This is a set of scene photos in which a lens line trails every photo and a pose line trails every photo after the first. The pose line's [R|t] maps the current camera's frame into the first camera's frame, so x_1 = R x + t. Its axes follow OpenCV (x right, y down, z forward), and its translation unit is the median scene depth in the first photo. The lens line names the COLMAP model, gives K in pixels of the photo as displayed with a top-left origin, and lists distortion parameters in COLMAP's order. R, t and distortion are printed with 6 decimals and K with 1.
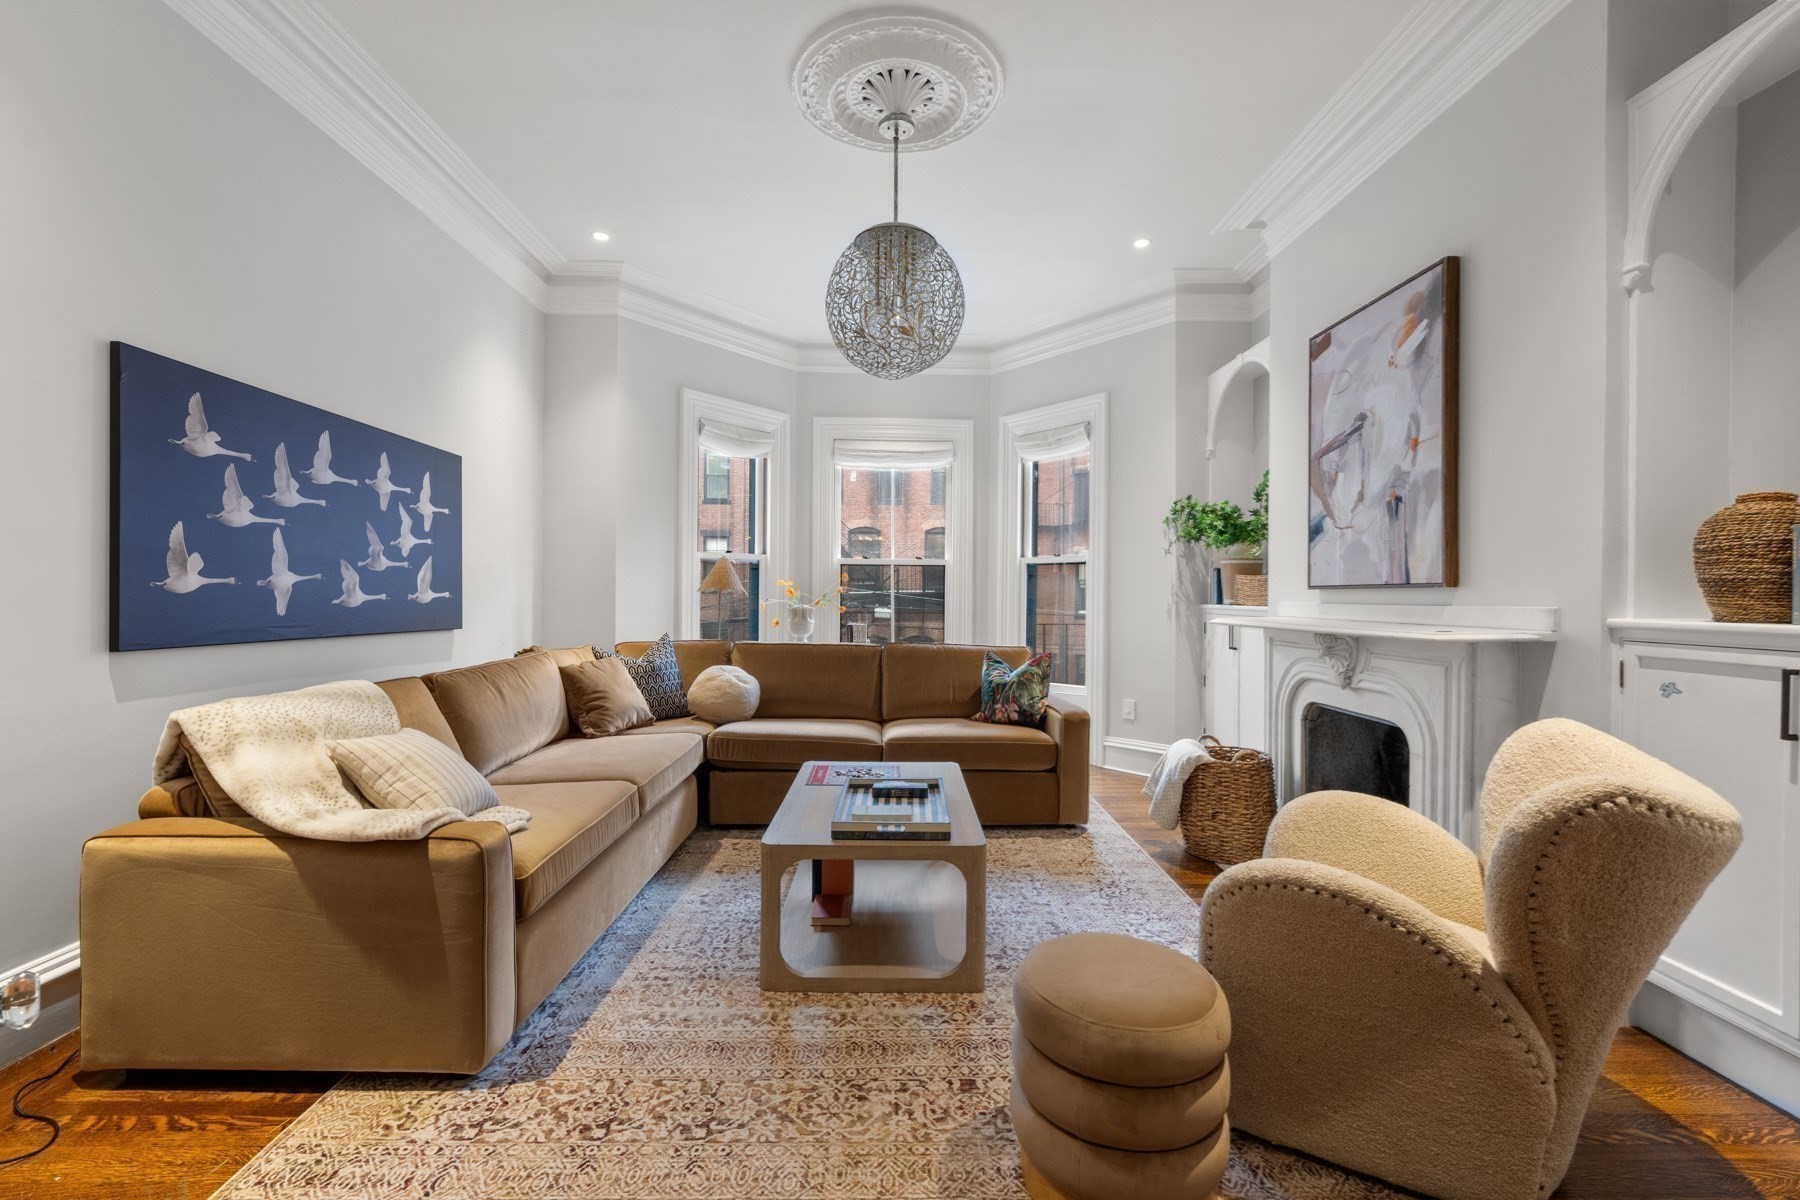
lens RADIAL K [[751.9, 0, 894.6], [0, 751.9, 597.3], [0, 0, 1]] dist [-0.000768, -0.000473]
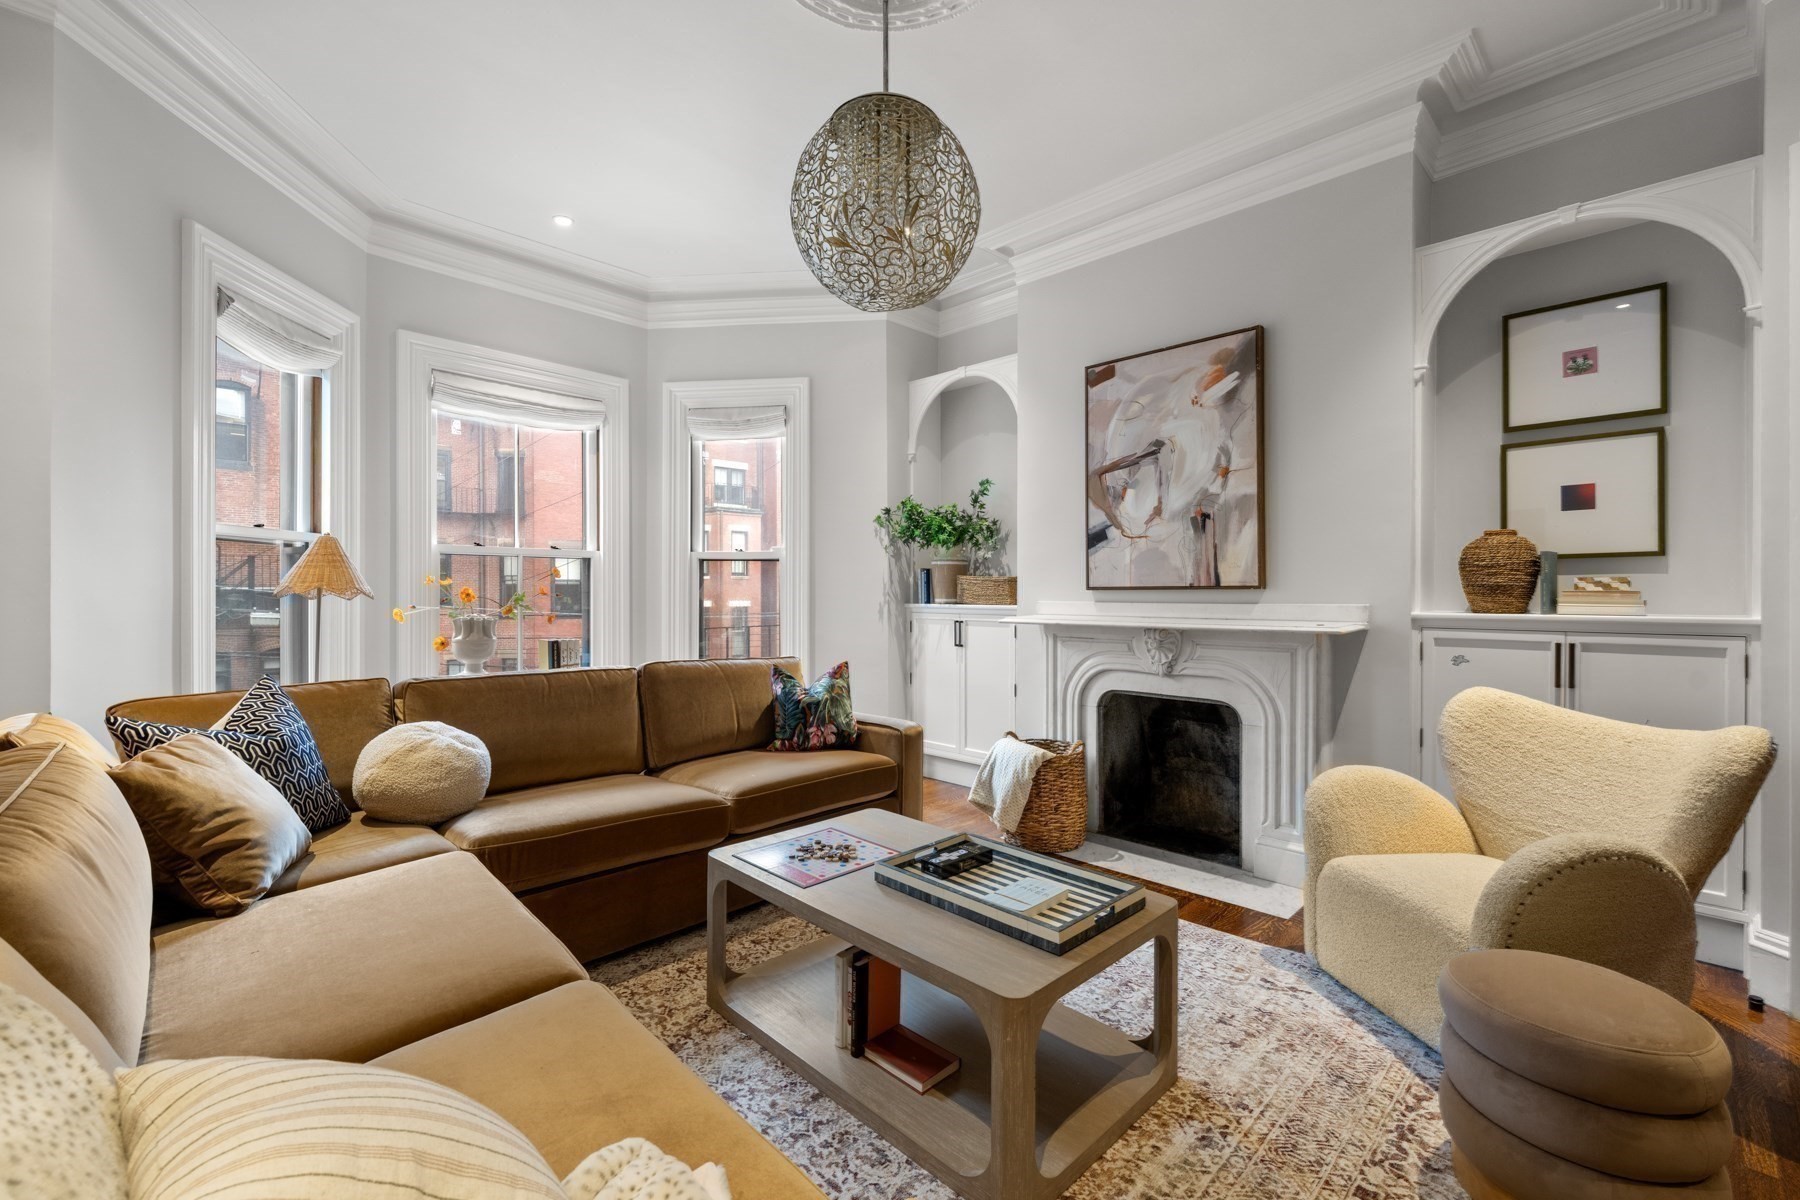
lens RADIAL K [[751.9, 0, 894.6], [0, 751.9, 597.3], [0, 0, 1]] dist [-0.000768, -0.000473]
pose [[0.725776, -0.009939, 0.687859, -0.454719], [0.006982, 0.999951, 0.007081, -0.010360], [-0.687895, -0.000337, 0.725810, 0.403703]]
